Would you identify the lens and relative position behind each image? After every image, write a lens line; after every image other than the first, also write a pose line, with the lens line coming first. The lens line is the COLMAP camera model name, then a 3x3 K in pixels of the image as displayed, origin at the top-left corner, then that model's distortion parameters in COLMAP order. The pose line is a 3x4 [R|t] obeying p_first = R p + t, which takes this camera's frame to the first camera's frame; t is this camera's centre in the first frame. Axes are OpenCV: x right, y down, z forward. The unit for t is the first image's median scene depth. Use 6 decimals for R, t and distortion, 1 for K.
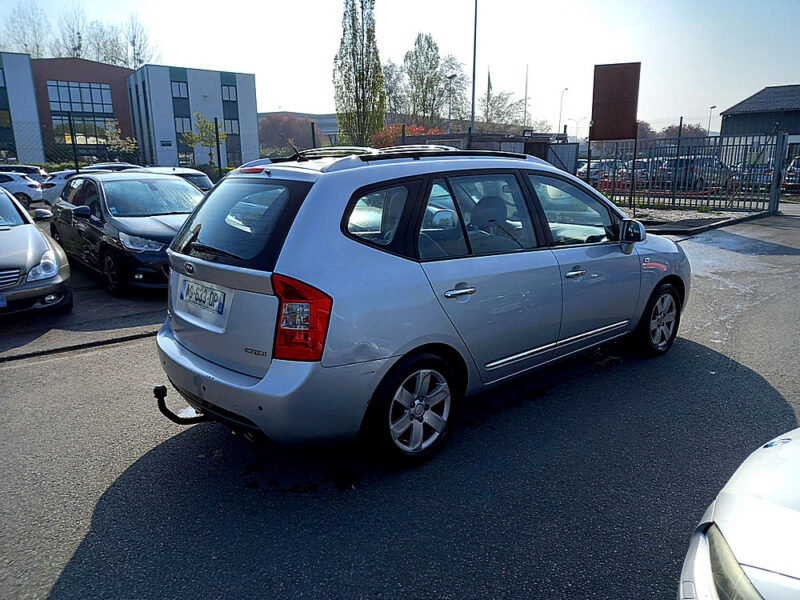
lens RADIAL K [[577.1, 0, 408.4], [0, 577.1, 300.7], [0, 0, 1]] dist [0.079160, -0.070703]
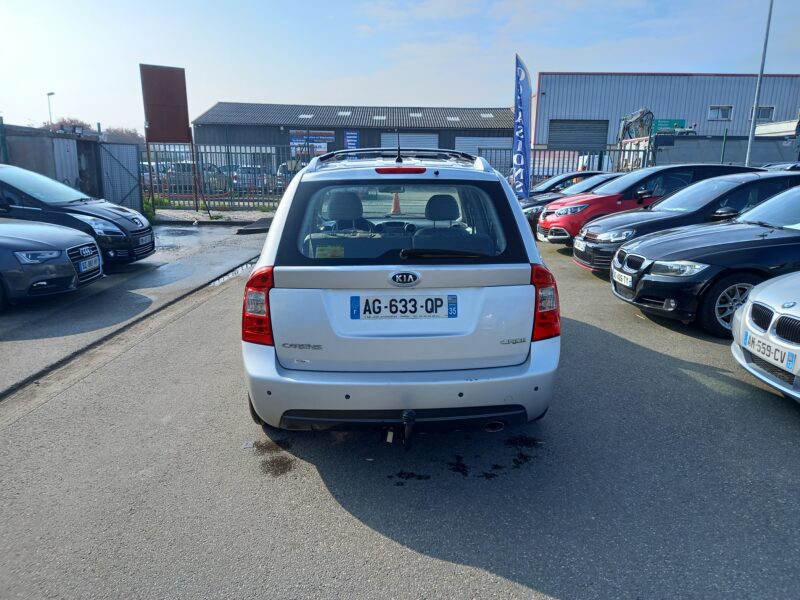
lens RADIAL K [[577.1, 0, 408.4], [0, 577.1, 300.7], [0, 0, 1]] dist [0.079160, -0.070703]
pose [[0.624895, -0.163133, 0.763475, -0.206111], [0.168614, 0.983046, 0.072040, -0.016499], [-0.762283, 0.083715, 0.641807, 0.079781]]
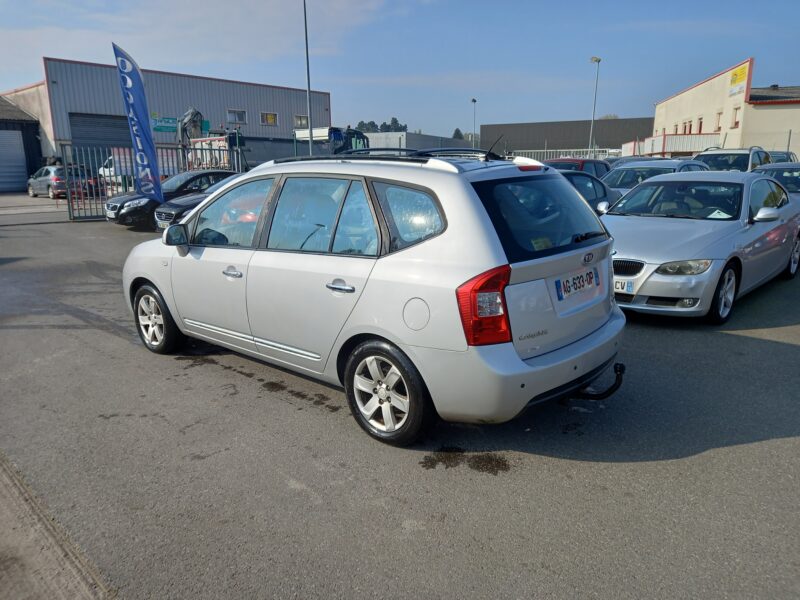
lens RADIAL K [[577.1, 0, 408.4], [0, 577.1, 300.7], [0, 0, 1]] dist [0.079160, -0.070703]
pose [[-0.130298, -0.216754, 0.967492, -0.270130], [0.240828, 0.939668, 0.242954, -0.062881], [-0.961782, 0.264656, -0.070236, 0.273663]]
